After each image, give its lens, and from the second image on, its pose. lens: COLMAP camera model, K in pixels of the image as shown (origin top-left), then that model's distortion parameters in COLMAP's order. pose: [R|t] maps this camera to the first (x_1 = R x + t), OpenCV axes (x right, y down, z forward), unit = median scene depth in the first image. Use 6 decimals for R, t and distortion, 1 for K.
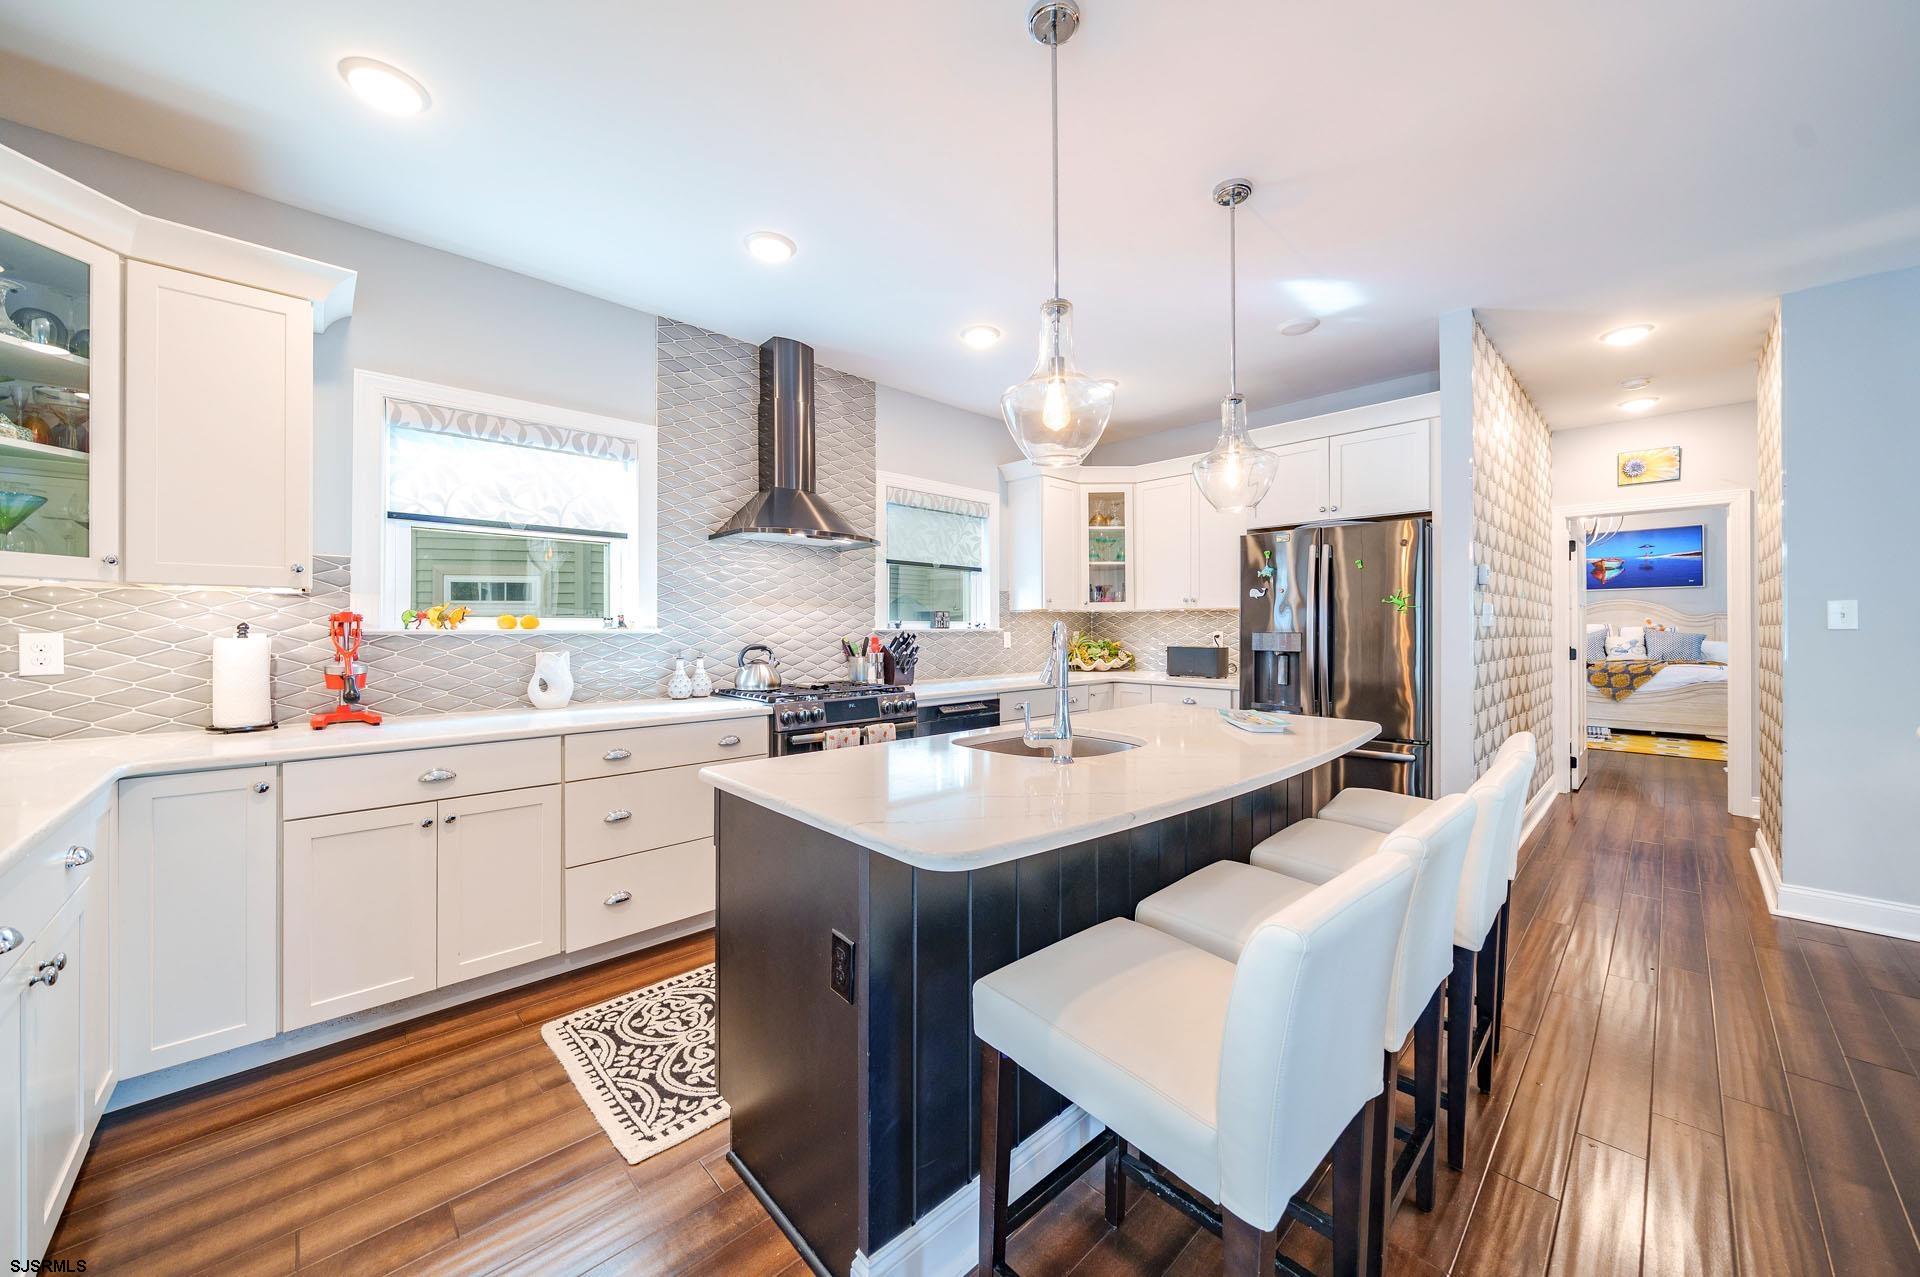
lens RADIAL K [[682.8, 0, 958.2], [0, 682.8, 619.1], [0, 0, 1]] dist [-0.001136, -0.000061]
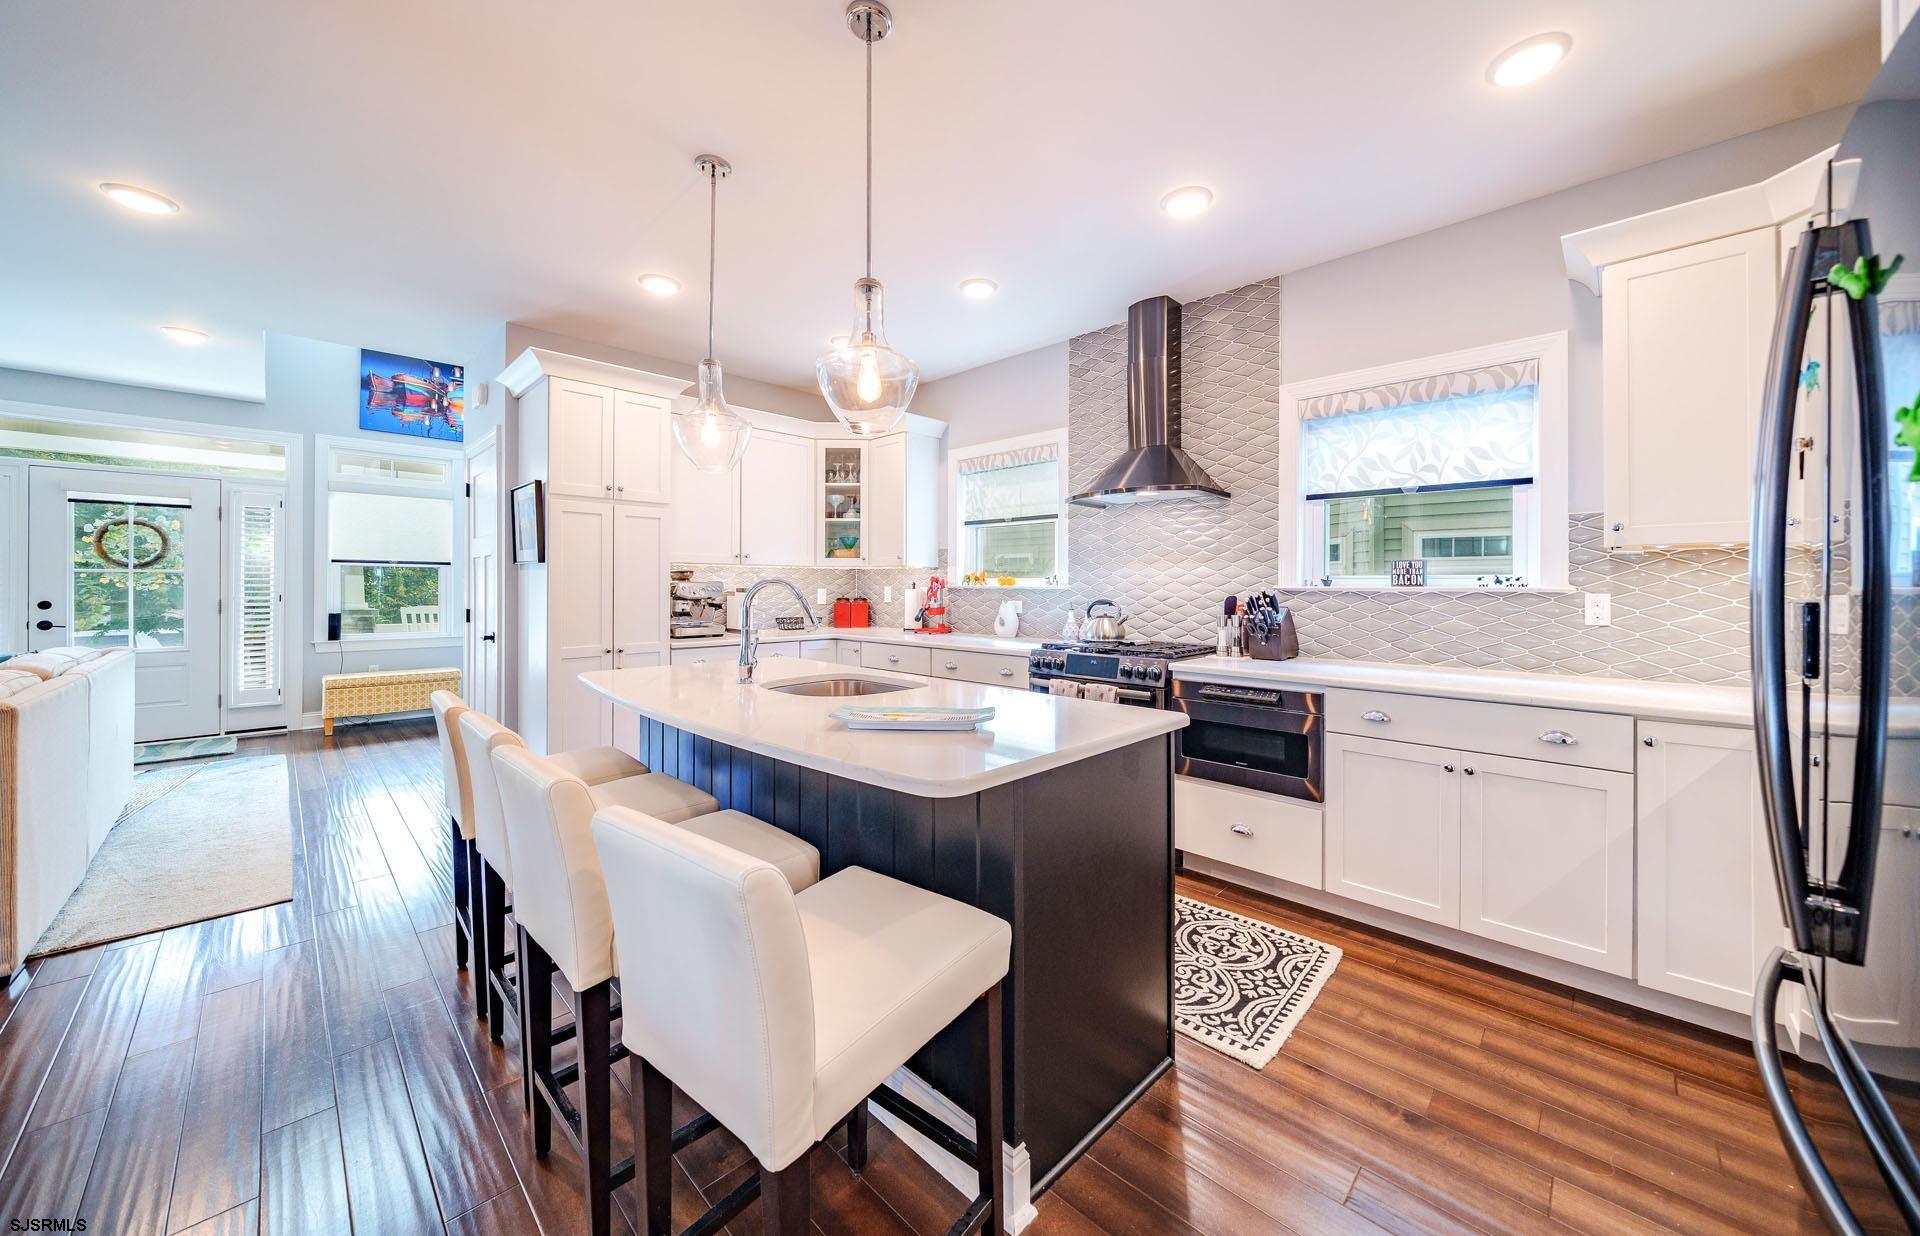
lens RADIAL K [[667.4, 0, 957.3], [0, 667.4, 584.5], [0, 0, 1]] dist [-0.001186, -0.000222]
pose [[0.049877, 0.001884, -0.998754, 0.737563], [0.014136, 0.999897, 0.002592, 0.005532], [0.998655, -0.014248, 0.049845, 0.675001]]
